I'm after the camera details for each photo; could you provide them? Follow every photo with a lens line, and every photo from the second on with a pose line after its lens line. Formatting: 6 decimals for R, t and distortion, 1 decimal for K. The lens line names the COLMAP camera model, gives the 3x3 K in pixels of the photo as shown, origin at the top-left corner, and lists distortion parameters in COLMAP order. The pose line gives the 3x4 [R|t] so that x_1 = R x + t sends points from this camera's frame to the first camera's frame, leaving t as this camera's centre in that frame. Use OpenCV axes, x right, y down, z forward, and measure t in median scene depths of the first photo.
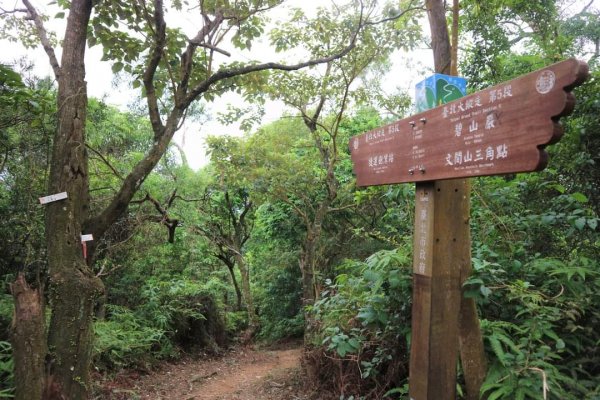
lens RADIAL K [[440.3, 0, 301.8], [0, 440.3, 199.7], [0, 0, 1]] dist [-0.094981, 0.003984]
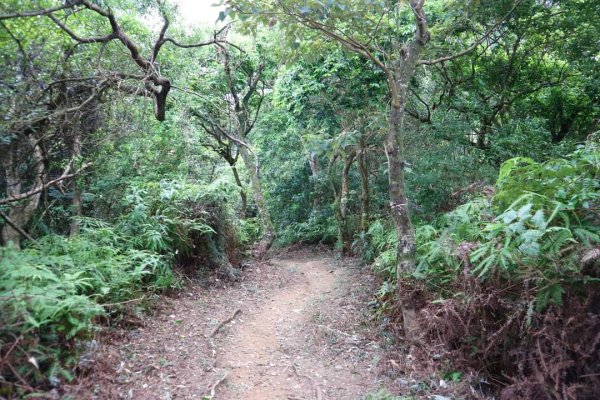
lens RADIAL K [[440.3, 0, 298.6], [0, 440.3, 203.0], [0, 0, 1]] dist [-0.094981, 0.003984]
pose [[0.999442, -0.018329, 0.027917, -0.095520], [0.011403, 0.972988, 0.230574, 0.057596], [-0.031389, -0.230127, 0.972654, 0.281620]]
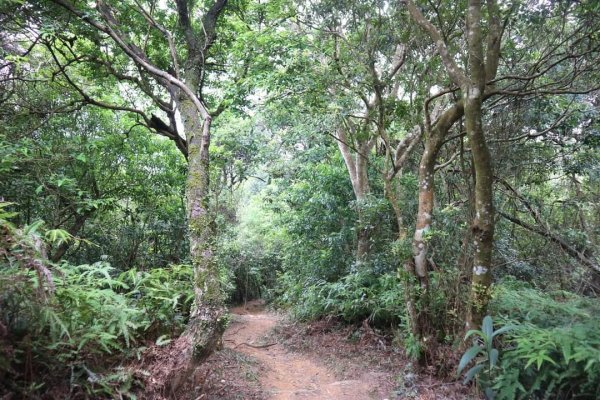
lens RADIAL K [[440.3, 0, 300.4], [0, 440.3, 200.1], [0, 0, 1]] dist [-0.094981, 0.003984]
pose [[0.996341, 0.011344, -0.084716, -0.038312], [-0.002691, 0.994826, 0.101562, 0.230117], [0.085430, -0.100962, 0.991216, 0.910957]]
